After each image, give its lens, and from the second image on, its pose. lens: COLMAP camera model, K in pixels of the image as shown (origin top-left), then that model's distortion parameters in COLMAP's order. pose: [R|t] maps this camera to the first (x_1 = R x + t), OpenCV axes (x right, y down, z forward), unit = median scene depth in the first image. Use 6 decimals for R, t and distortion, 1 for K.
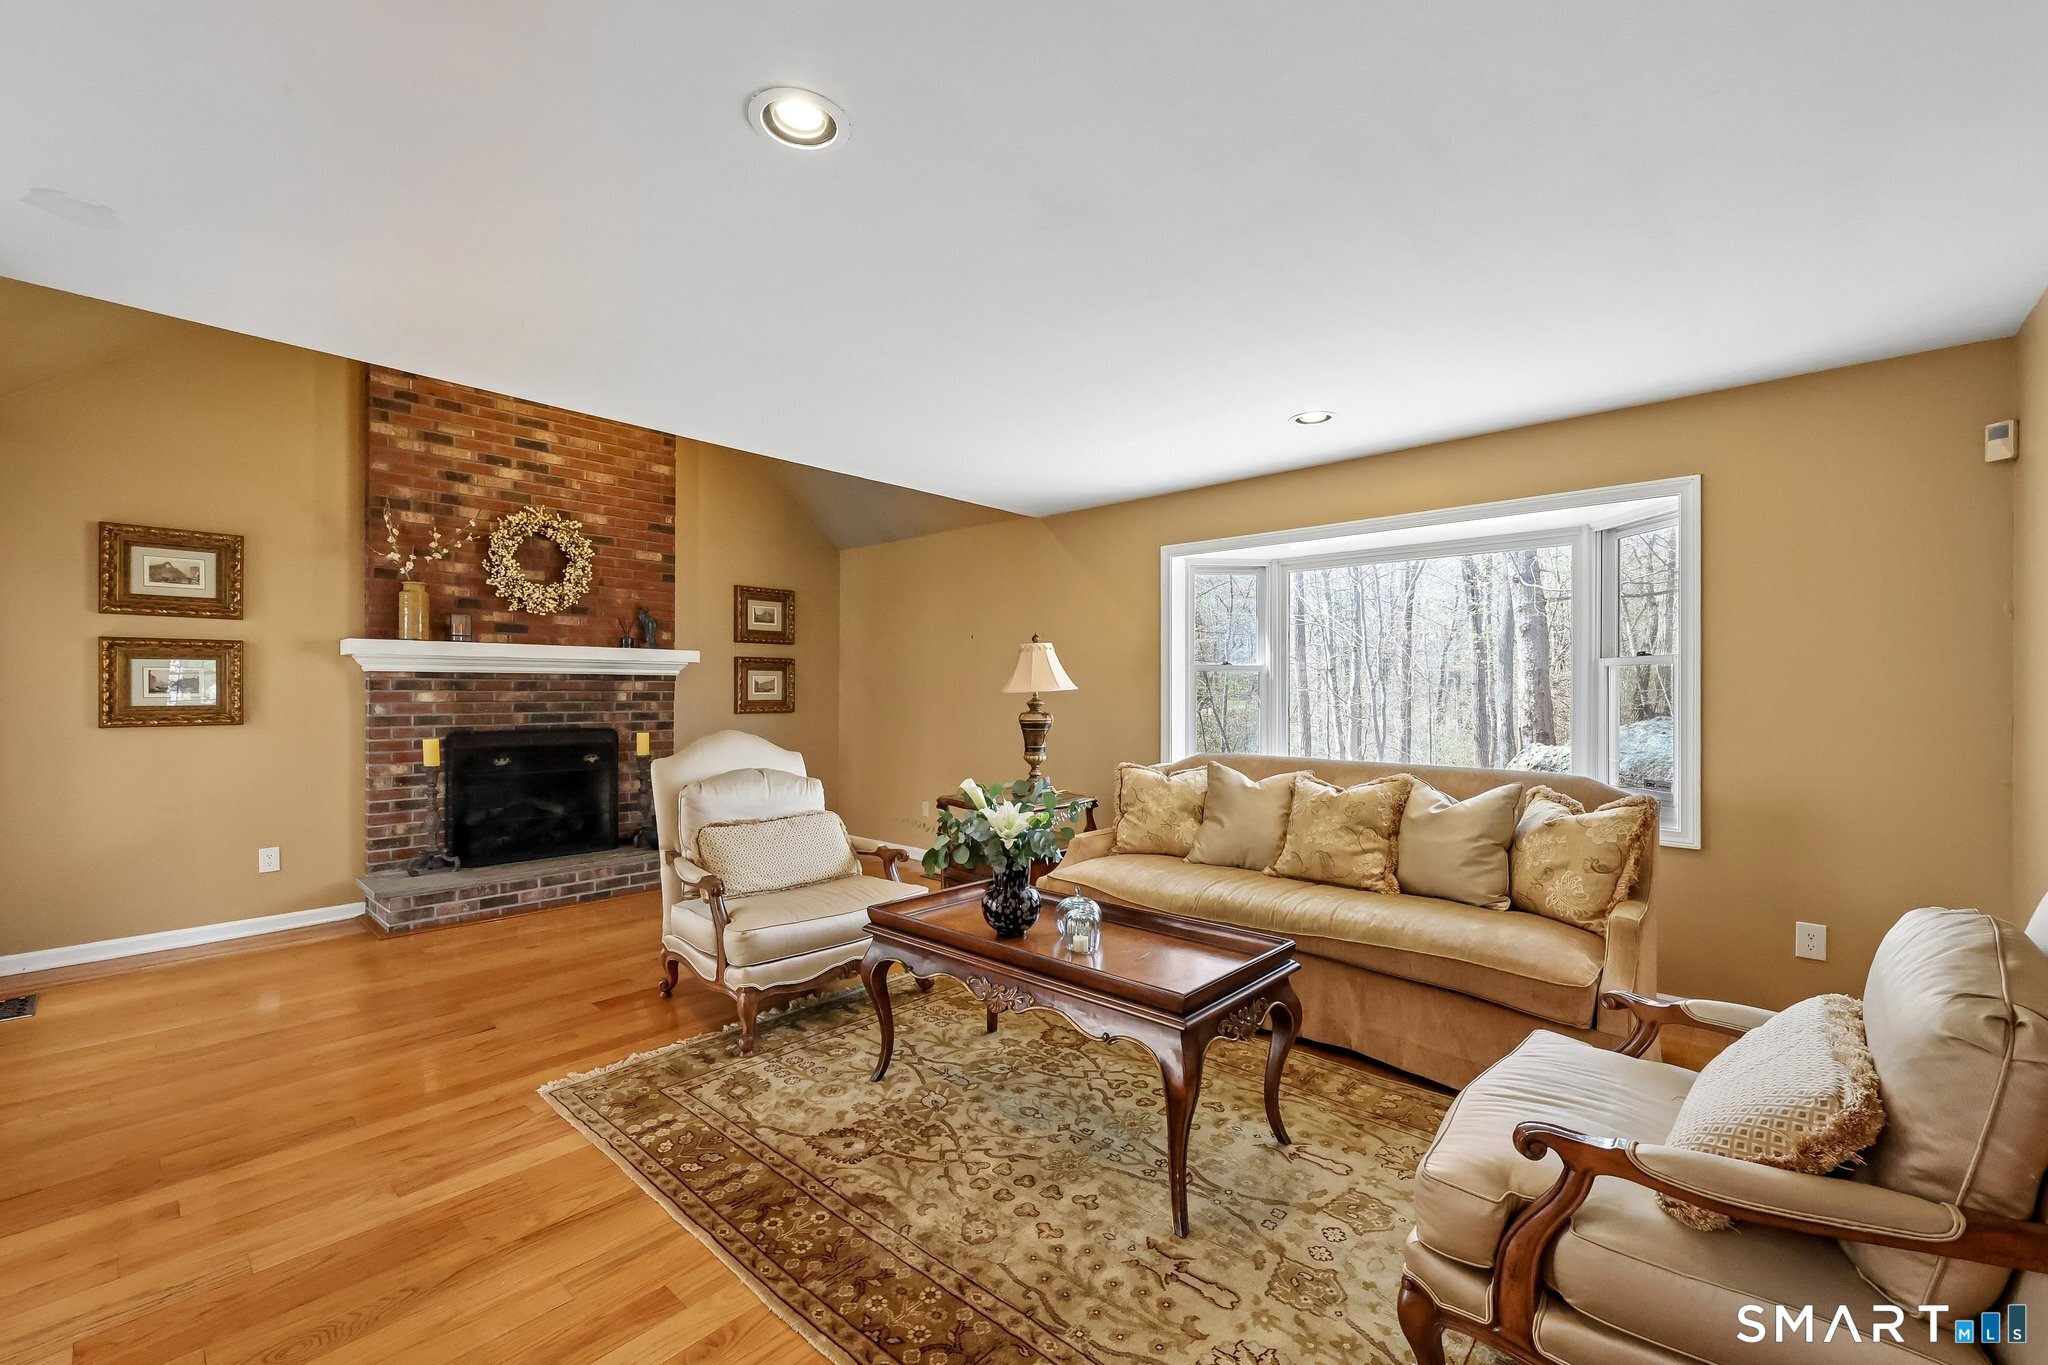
lens RADIAL K [[833.5, 0, 1037.8], [0, 833.5, 693.2], [0, 0, 1]] dist [-0.001359, -0.000053]
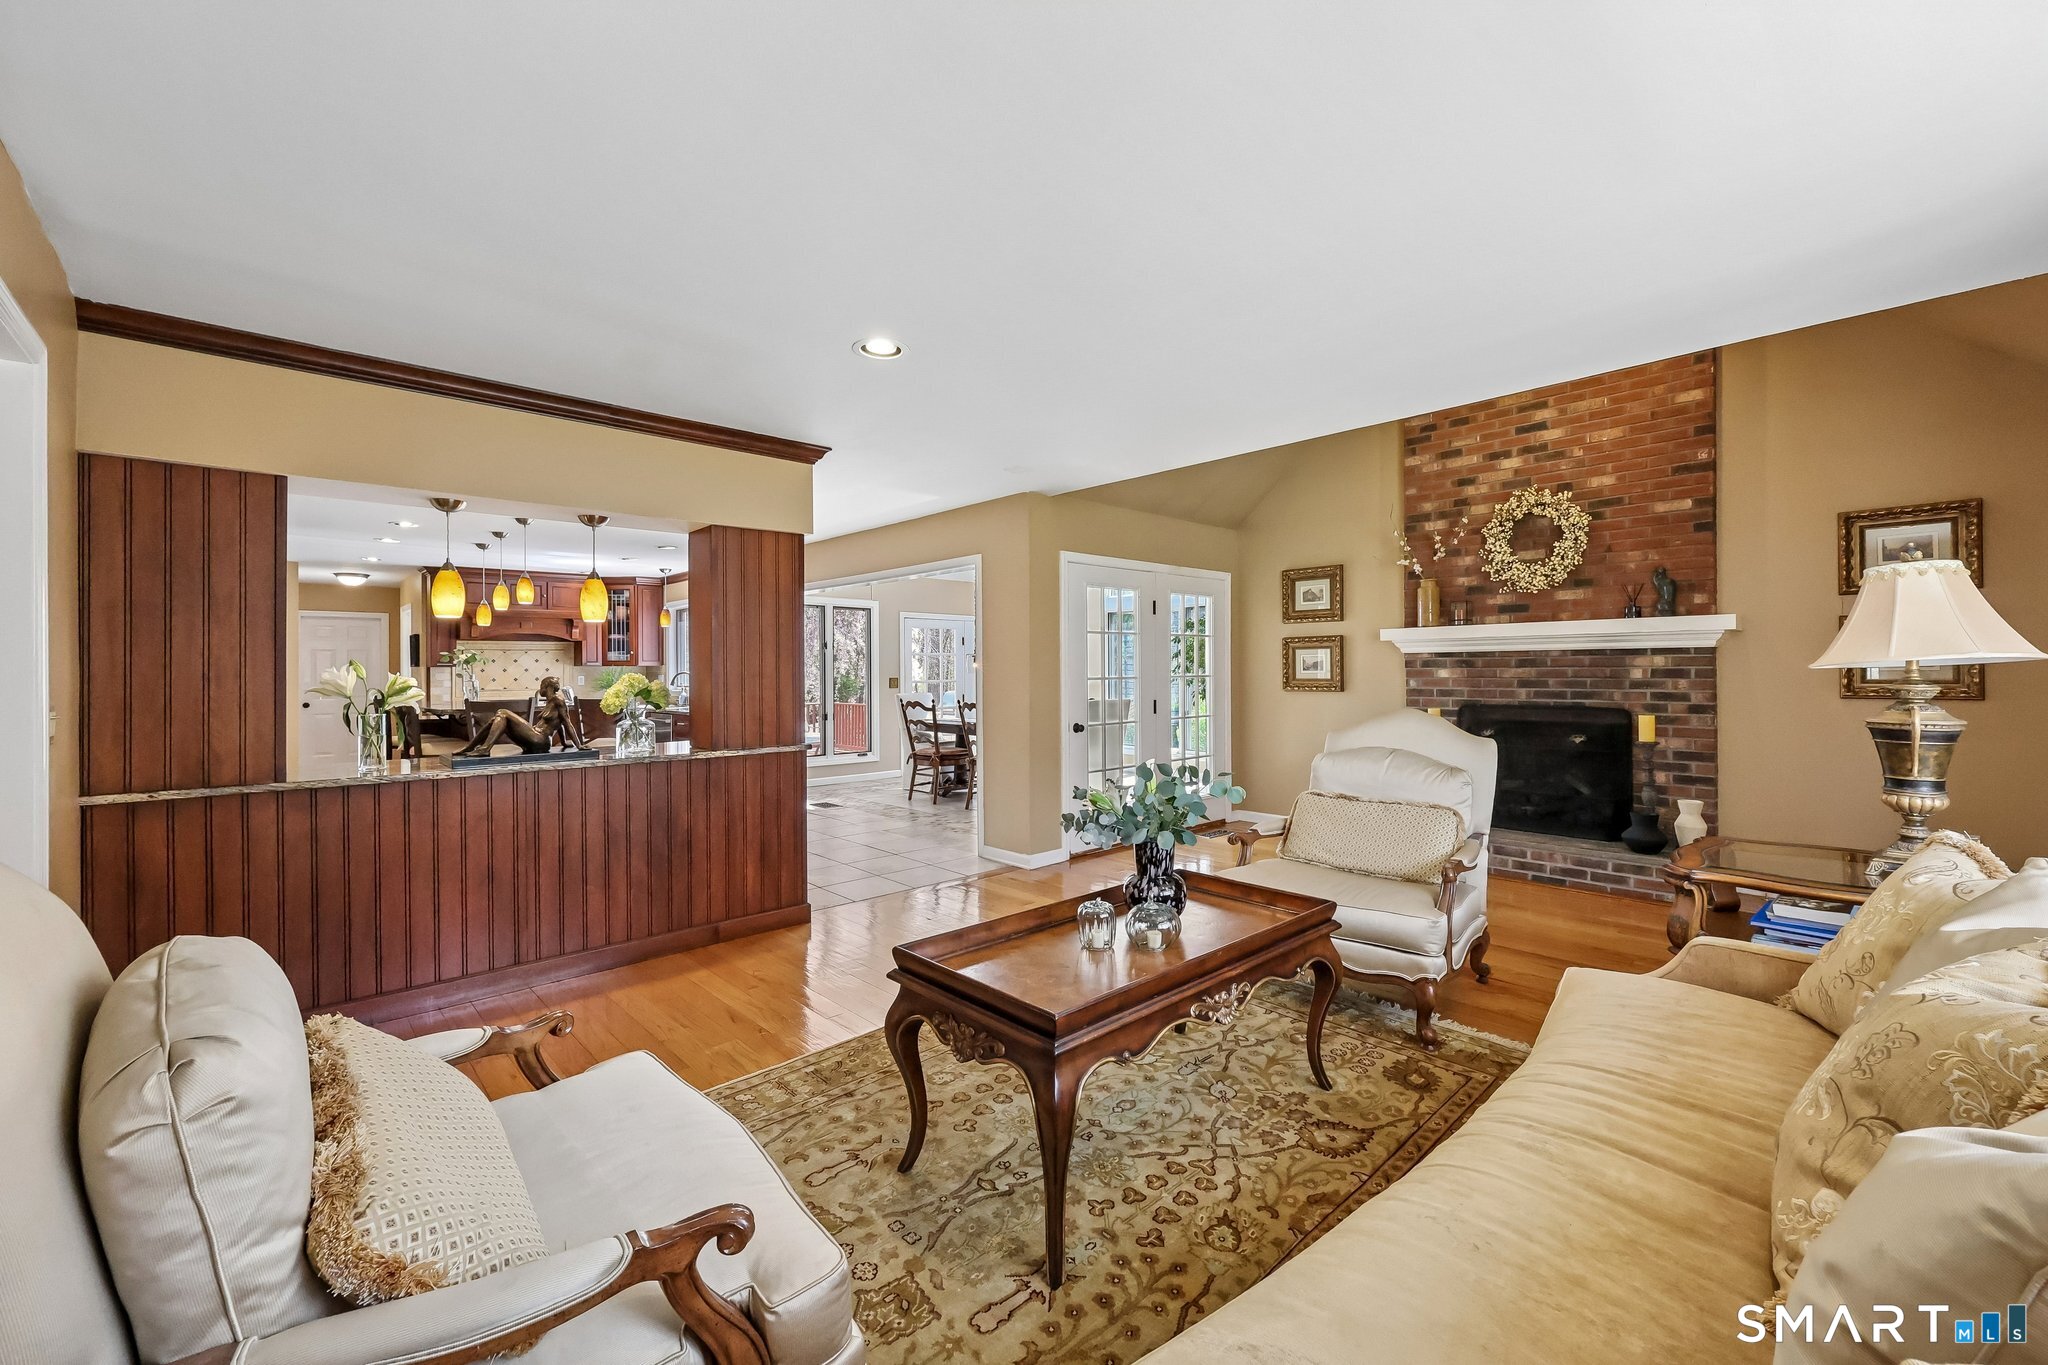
lens RADIAL K [[833.5, 0, 1034.5], [0, 833.5, 668.3], [0, 0, 1]] dist [-0.001359, -0.000053]
pose [[-0.080721, -0.003531, -0.996730, 0.479522], [0.004472, 0.999982, -0.003904, -0.000634], [0.996727, -0.004773, -0.080704, 0.484696]]
